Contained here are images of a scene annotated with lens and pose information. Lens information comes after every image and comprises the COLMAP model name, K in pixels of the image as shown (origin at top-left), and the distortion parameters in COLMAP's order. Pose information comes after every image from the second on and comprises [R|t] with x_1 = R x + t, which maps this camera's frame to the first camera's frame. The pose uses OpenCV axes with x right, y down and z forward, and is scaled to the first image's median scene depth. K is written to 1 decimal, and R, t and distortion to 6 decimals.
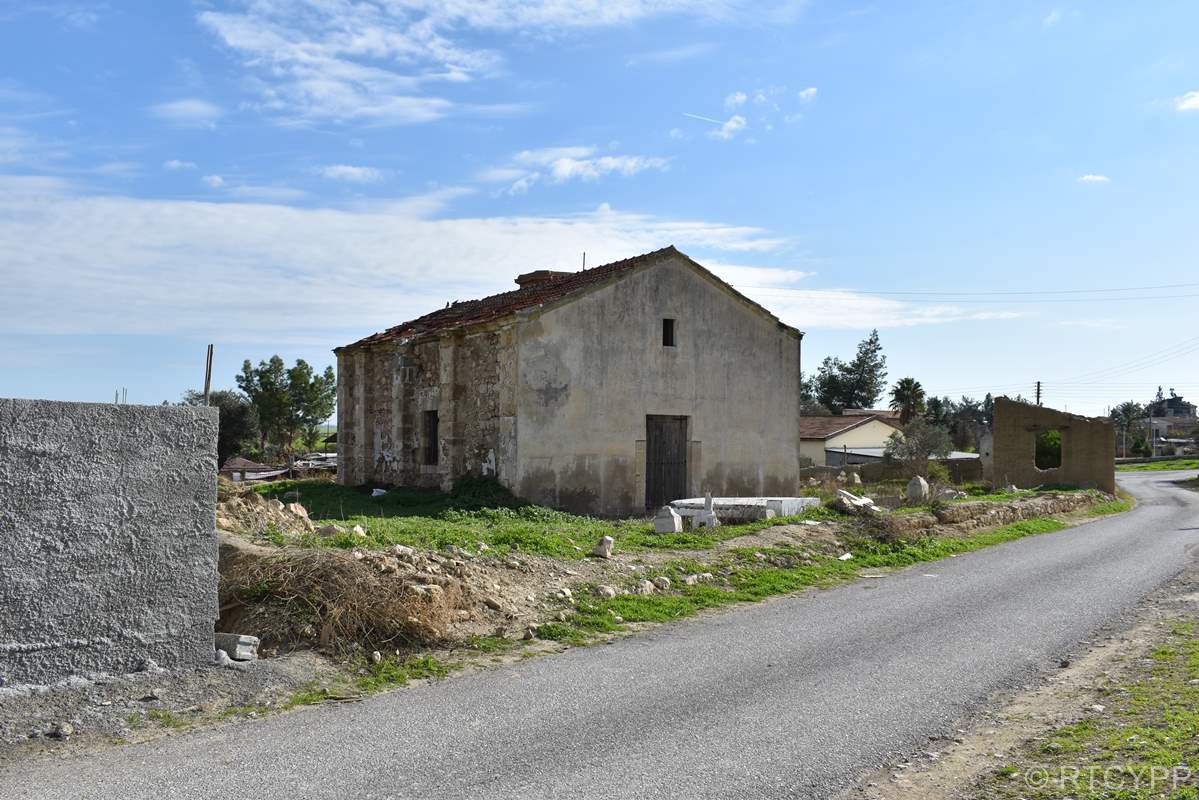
lens RADIAL K [[1078.7, 0, 600.2], [0, 1078.7, 400.7], [0, 0, 1]] dist [0.001308, 0.000215]
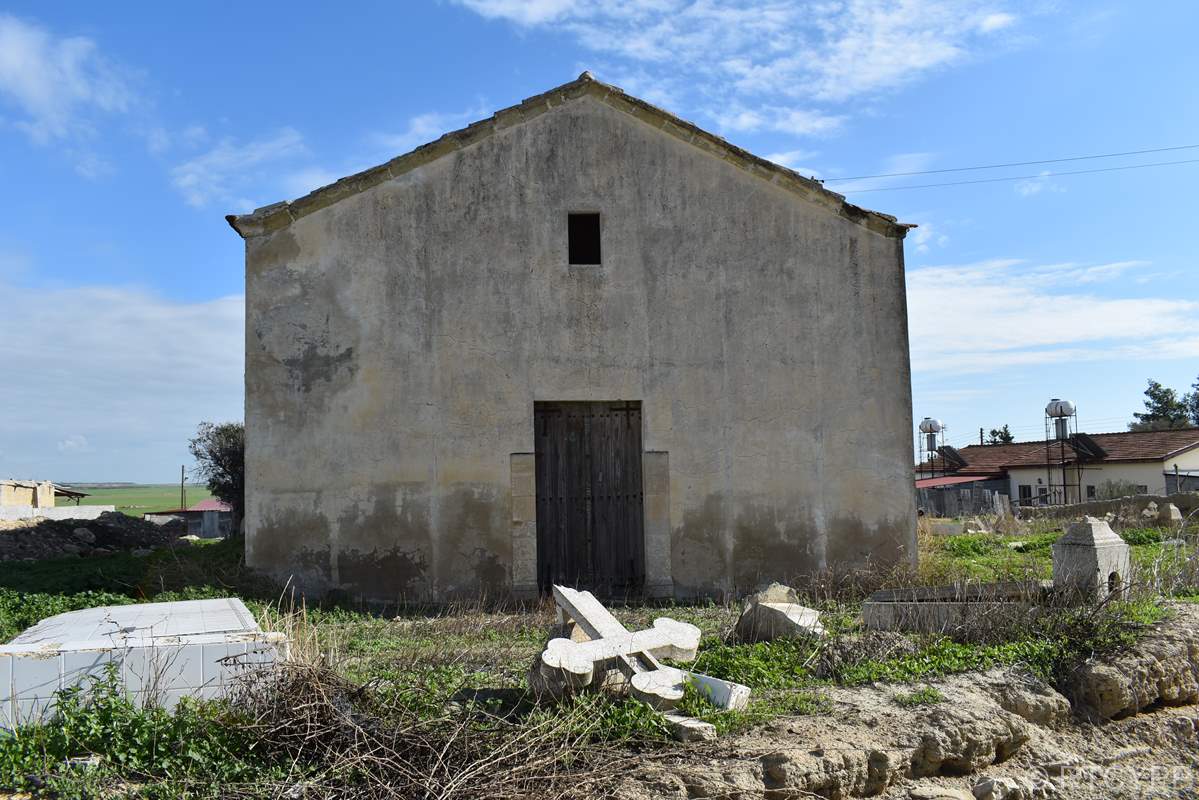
lens RADIAL K [[915.2, 0, 598.6], [0, 915.2, 400.0], [0, 0, 1]] dist [-0.073144, -0.002219]
pose [[0.911557, -0.064840, -0.406029, 0.242635], [0.042283, 0.997035, -0.064291, 0.040945], [0.408993, 0.041437, 0.911596, 0.625499]]
